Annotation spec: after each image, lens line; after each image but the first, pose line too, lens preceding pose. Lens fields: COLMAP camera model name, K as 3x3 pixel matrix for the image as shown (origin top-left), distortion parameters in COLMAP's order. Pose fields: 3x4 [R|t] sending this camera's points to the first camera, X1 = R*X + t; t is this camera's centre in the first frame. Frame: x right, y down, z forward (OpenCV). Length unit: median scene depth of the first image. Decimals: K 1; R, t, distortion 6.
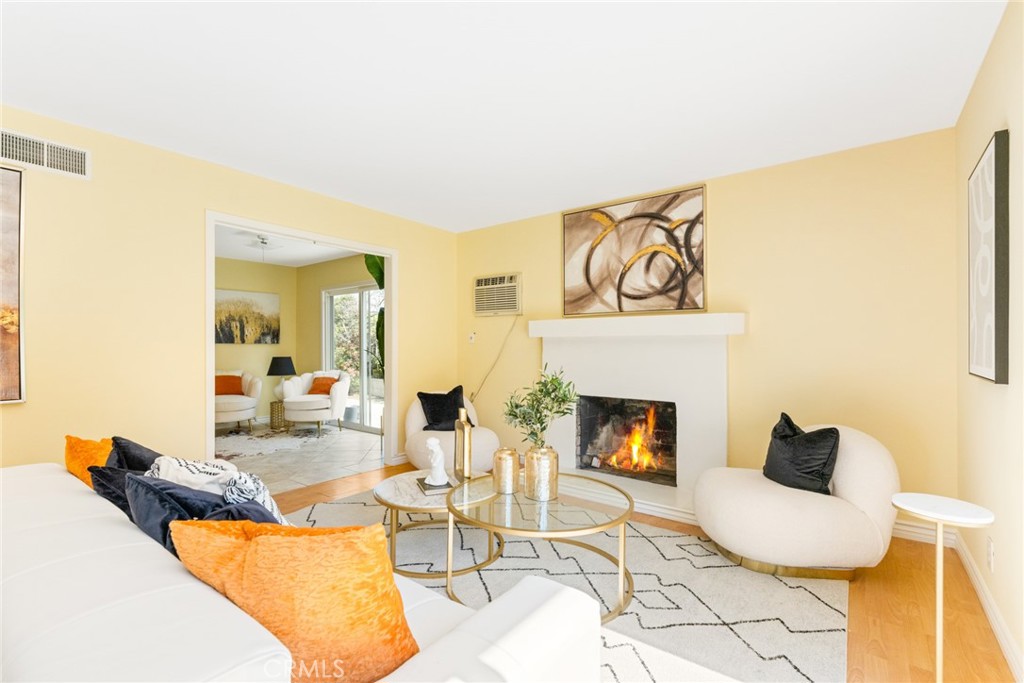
lens RADIAL K [[462.1, 0, 512.0], [0, 462.1, 341.5], [0, 0, 1]] dist [0.017894, 0.000063]
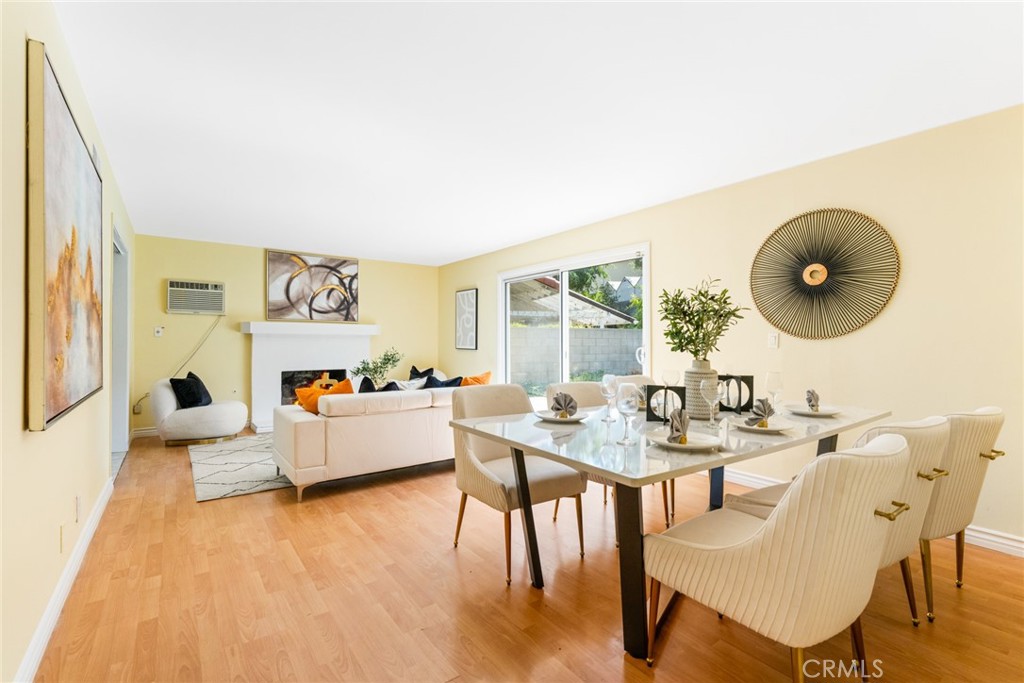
lens RADIAL K [[450.0, 0, 512.0], [0, 450.0, 341.5], [0, 0, 1]] dist [0.001675, 0.000294]
pose [[0.265493, 0.002018, 0.964111, -1.203040], [-0.013153, 0.999912, 0.001529, 0.004054], [-0.964023, -0.013087, 0.265496, -0.154832]]
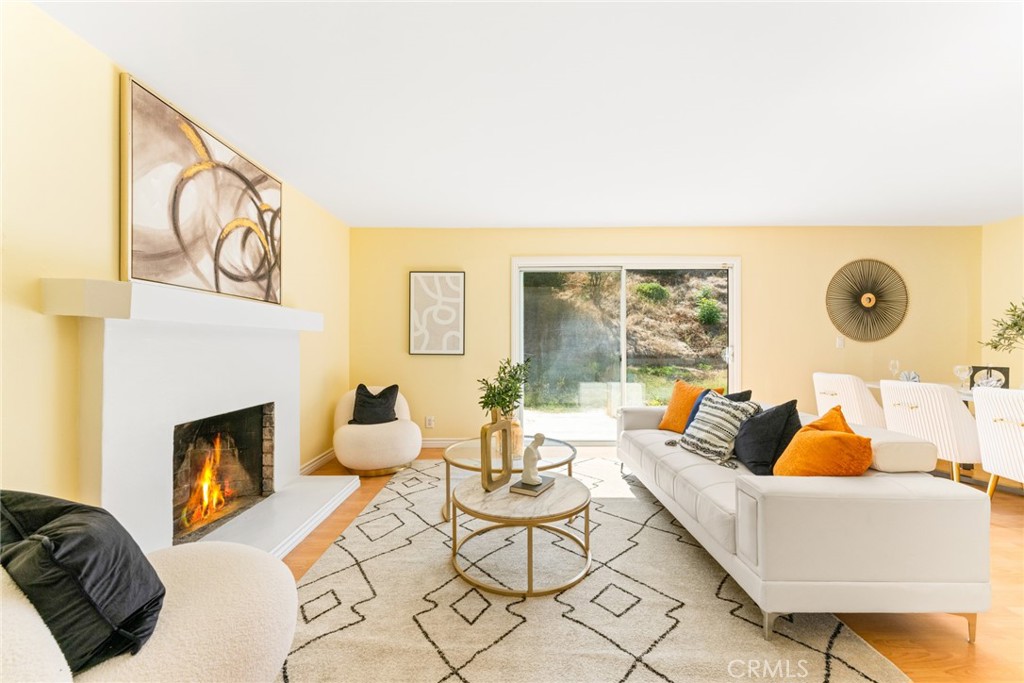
lens RADIAL K [[407.6, 0, 512.0], [0, 407.6, 341.5], [0, 0, 1]] dist [0.009983, 0.000024]
pose [[-0.602890, 0.005374, 0.797807, -0.557345], [-0.009233, 0.999863, -0.013713, 0.016311], [-0.797771, -0.015634, -0.602758, 1.053574]]
